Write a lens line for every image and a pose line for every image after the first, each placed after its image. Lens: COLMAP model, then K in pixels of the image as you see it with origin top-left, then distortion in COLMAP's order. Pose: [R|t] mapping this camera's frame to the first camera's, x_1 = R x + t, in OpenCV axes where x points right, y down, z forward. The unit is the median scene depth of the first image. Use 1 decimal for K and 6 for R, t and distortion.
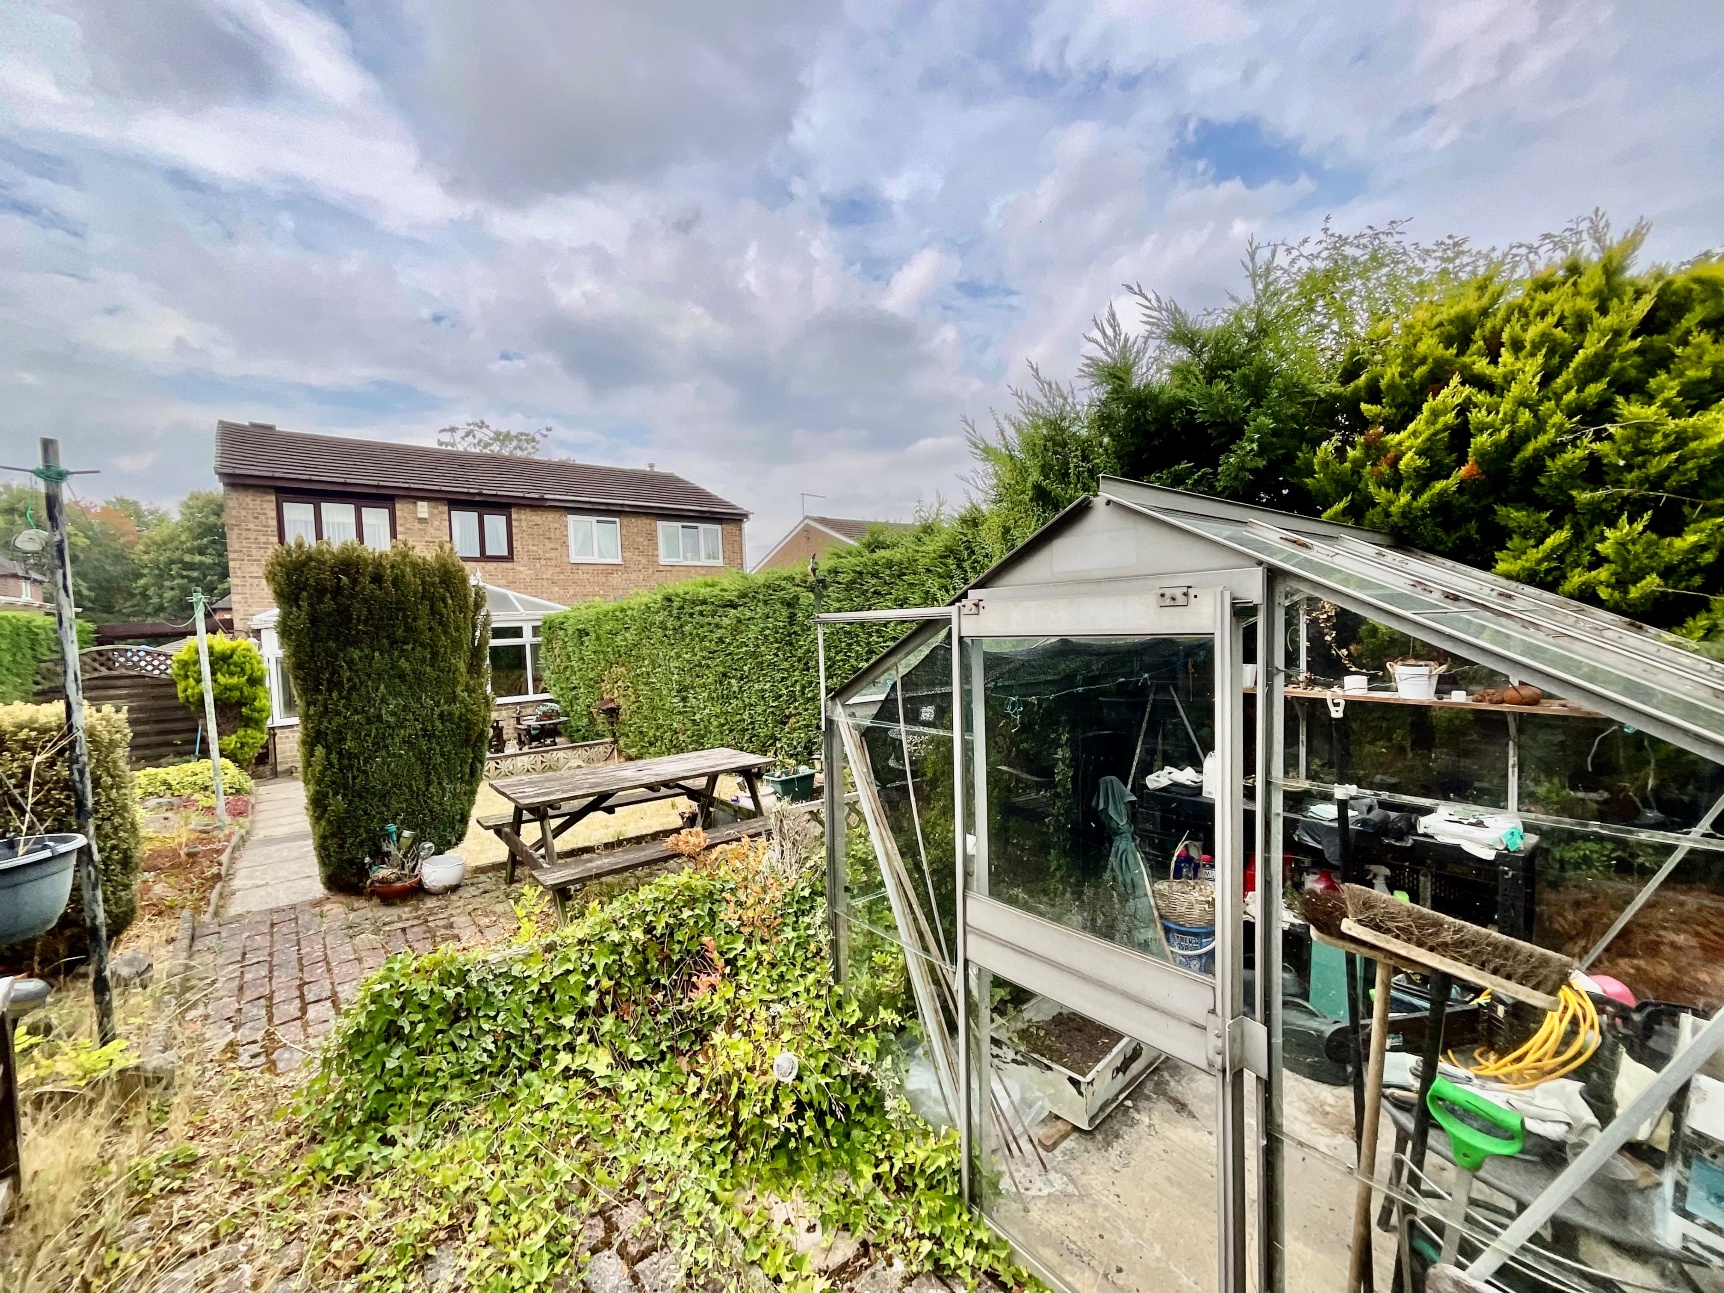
lens RADIAL K [[698.0, 0, 862.5], [0, 698.0, 647.8], [0, 0, 1]] dist [-0.002763, 0.000088]
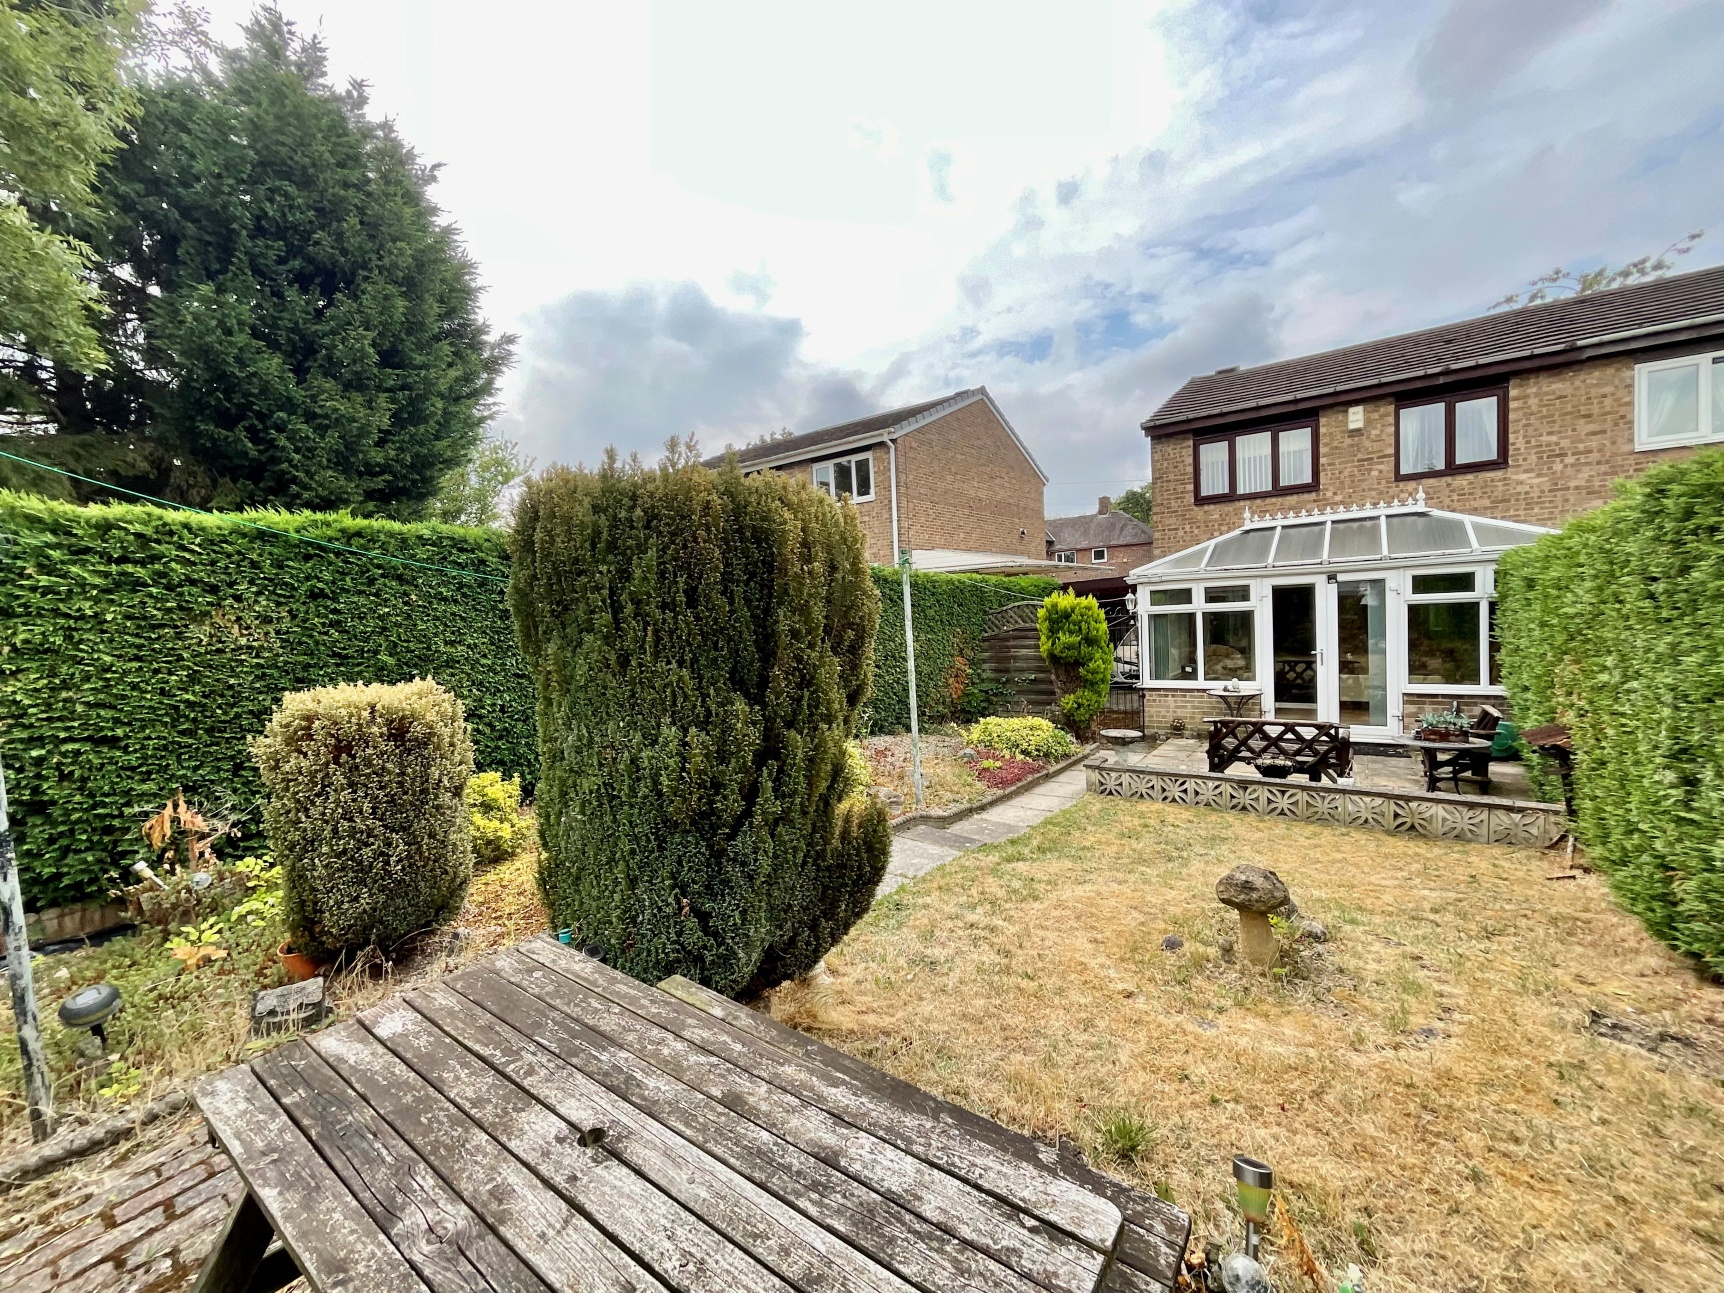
lens RADIAL K [[698.0, 0, 862.5], [0, 698.0, 647.8], [0, 0, 1]] dist [-0.002763, 0.000088]
pose [[0.229337, 0.076183, -0.970361, -0.023389], [-0.000749, 0.996946, 0.078093, -0.019474], [0.973347, -0.017183, 0.228693, 0.552184]]
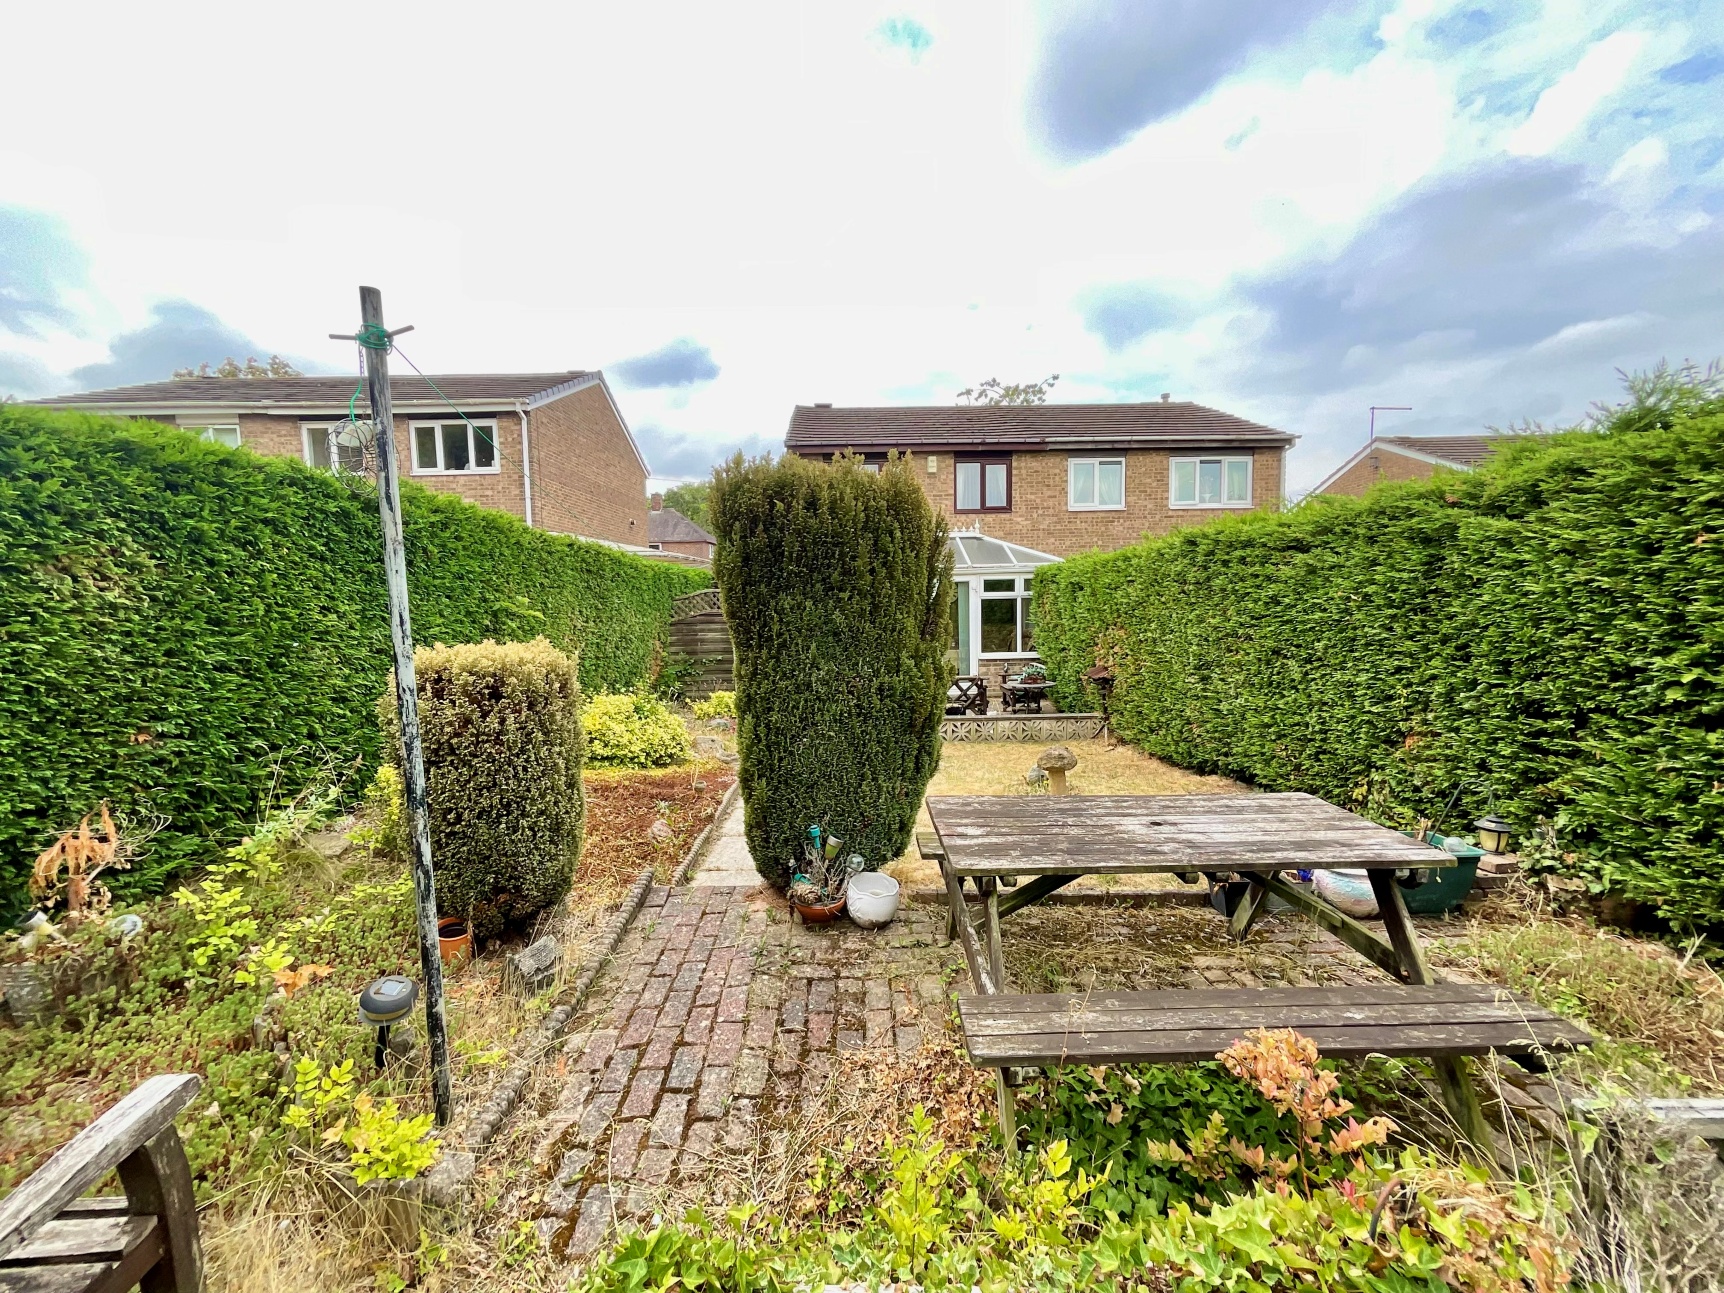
lens RADIAL K [[698.0, 0, 862.5], [0, 698.0, 647.8], [0, 0, 1]] dist [-0.002763, 0.000088]
pose [[0.777647, 0.074255, -0.624301, -0.084754], [-0.036110, 0.996637, 0.073562, -0.000309], [0.627664, -0.034662, 0.777712, 0.218921]]
